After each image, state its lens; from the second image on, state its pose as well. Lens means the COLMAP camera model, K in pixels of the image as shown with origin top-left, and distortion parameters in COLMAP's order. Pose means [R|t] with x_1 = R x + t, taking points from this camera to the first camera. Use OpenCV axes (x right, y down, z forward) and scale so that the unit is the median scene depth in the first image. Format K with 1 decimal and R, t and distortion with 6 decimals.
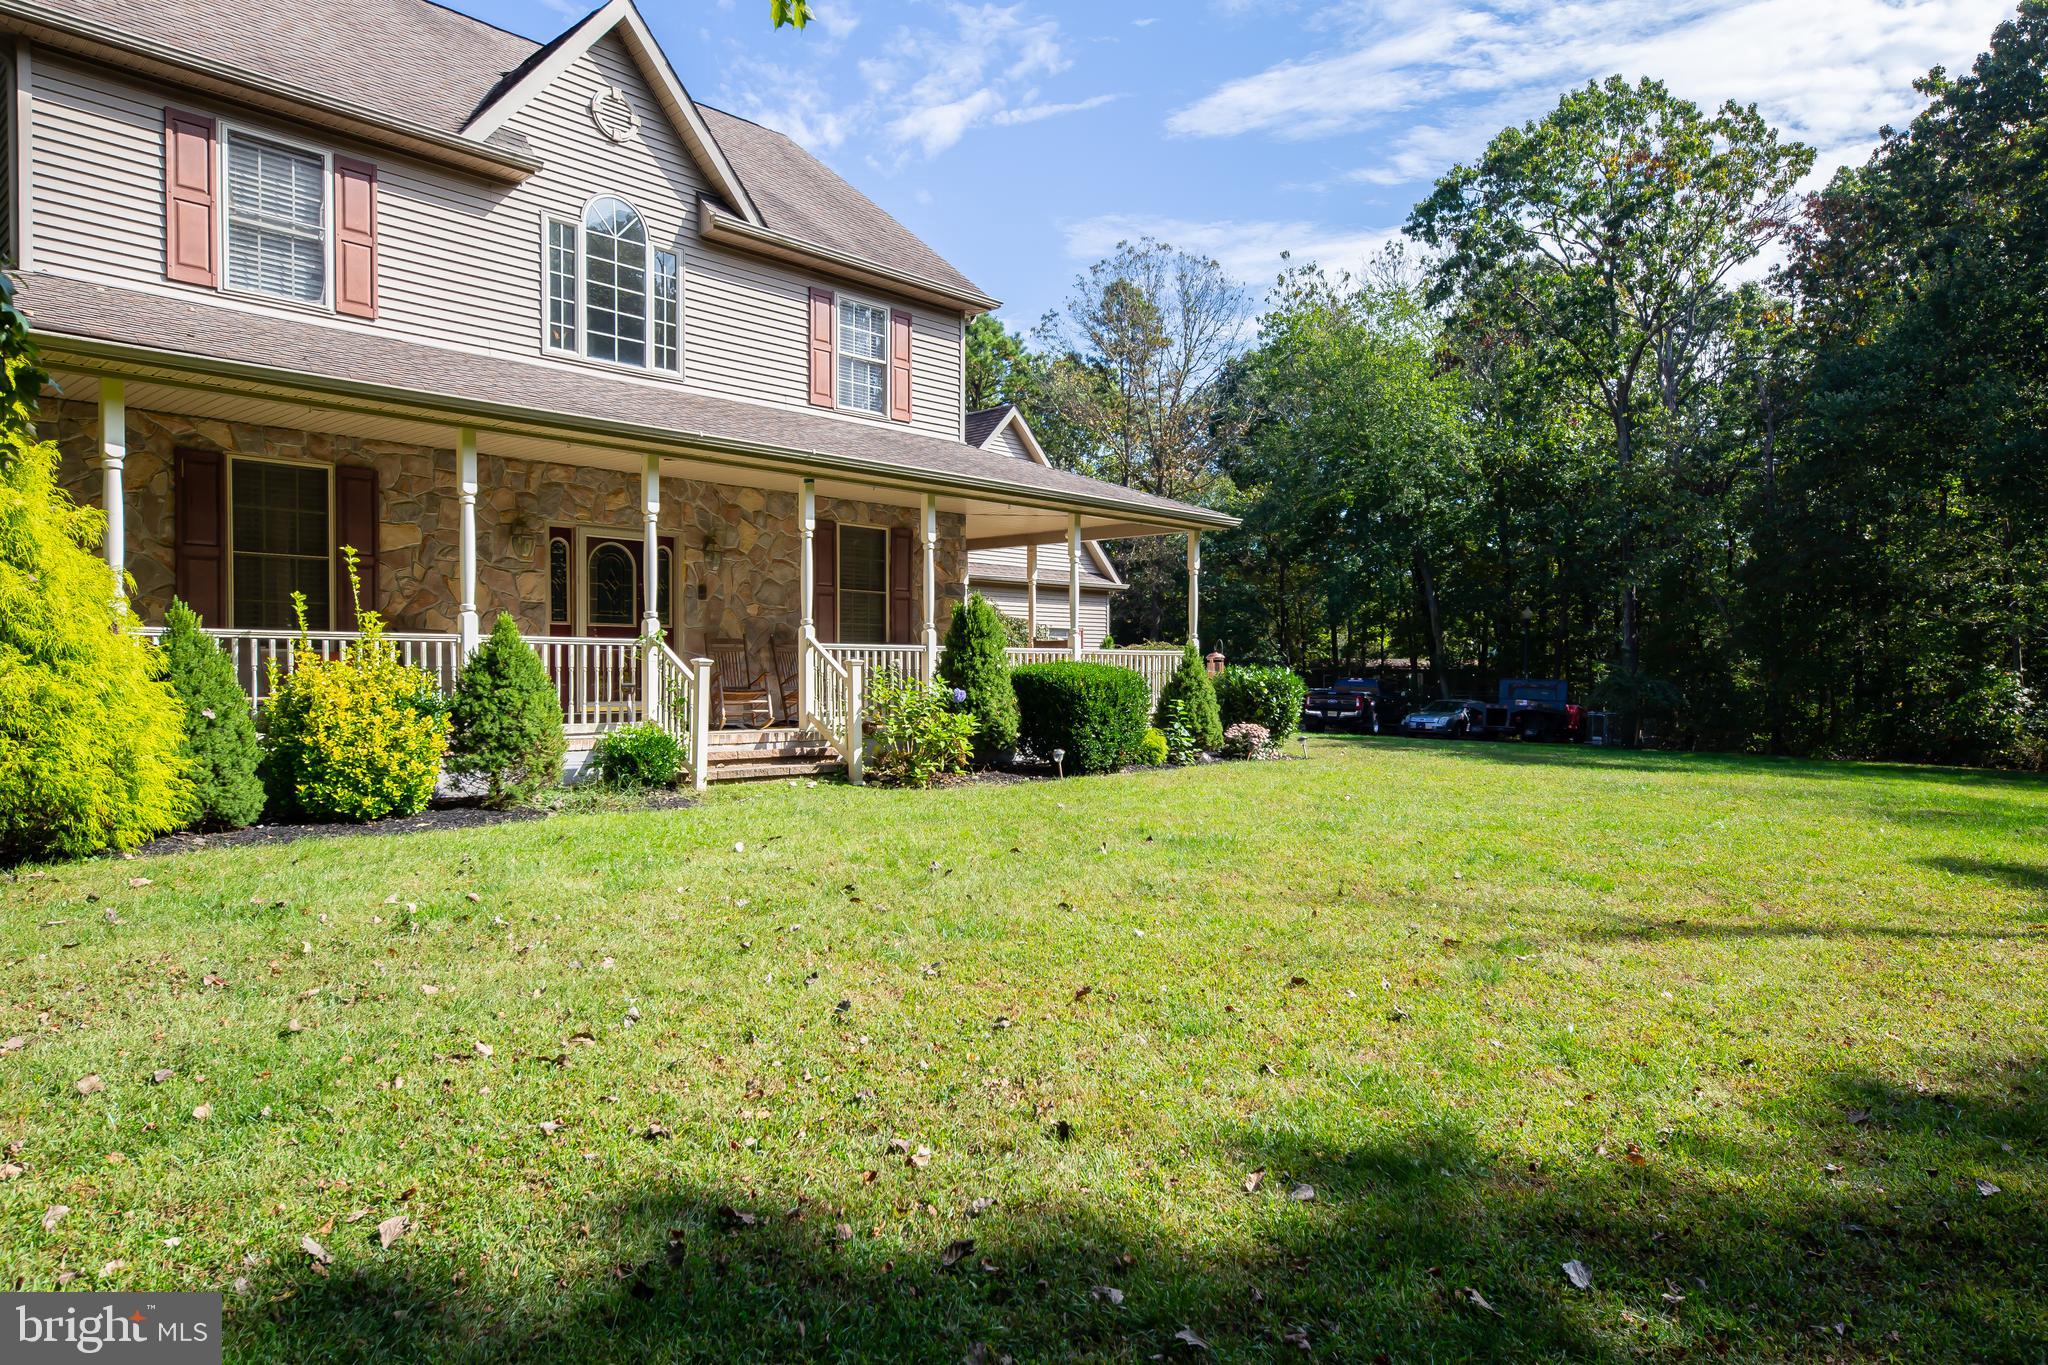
lens RADIAL K [[1280.3, 0, 998.2], [0, 1280.3, 679.1], [0, 0, 1]] dist [0.037674, 0.002694]
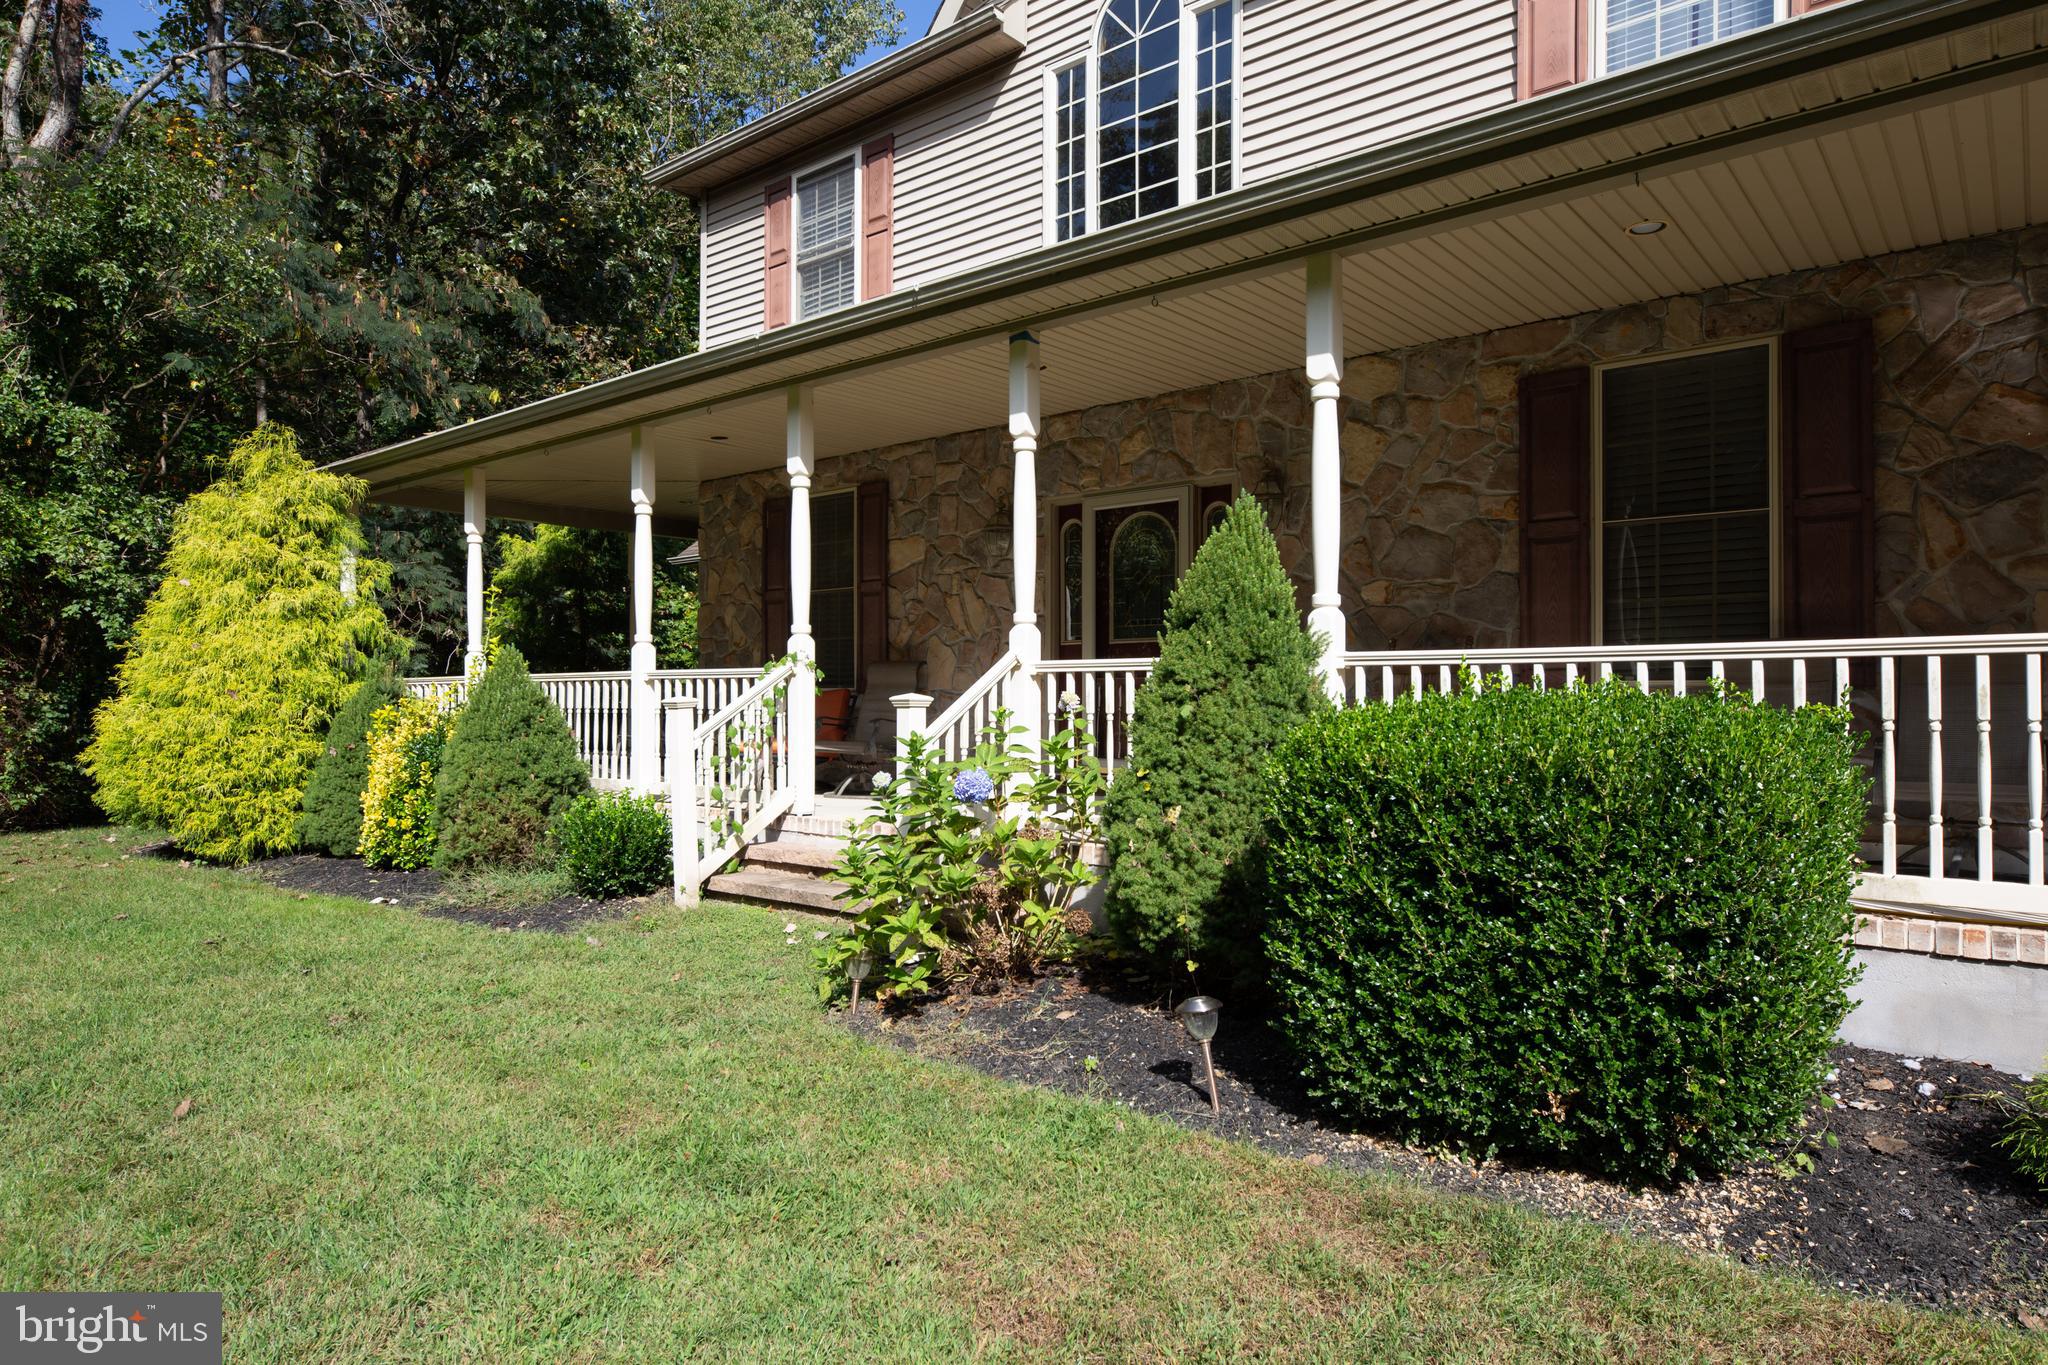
lens RADIAL K [[1232.9, 0, 1028.7], [0, 1232.9, 687.9], [0, 0, 1]] dist [0.015079, 0.001228]
pose [[0.085885, -0.010397, -0.996251, 0.324637], [-0.001879, 0.999942, -0.010598, -0.012269], [0.996303, 0.002782, 0.085861, 0.935859]]
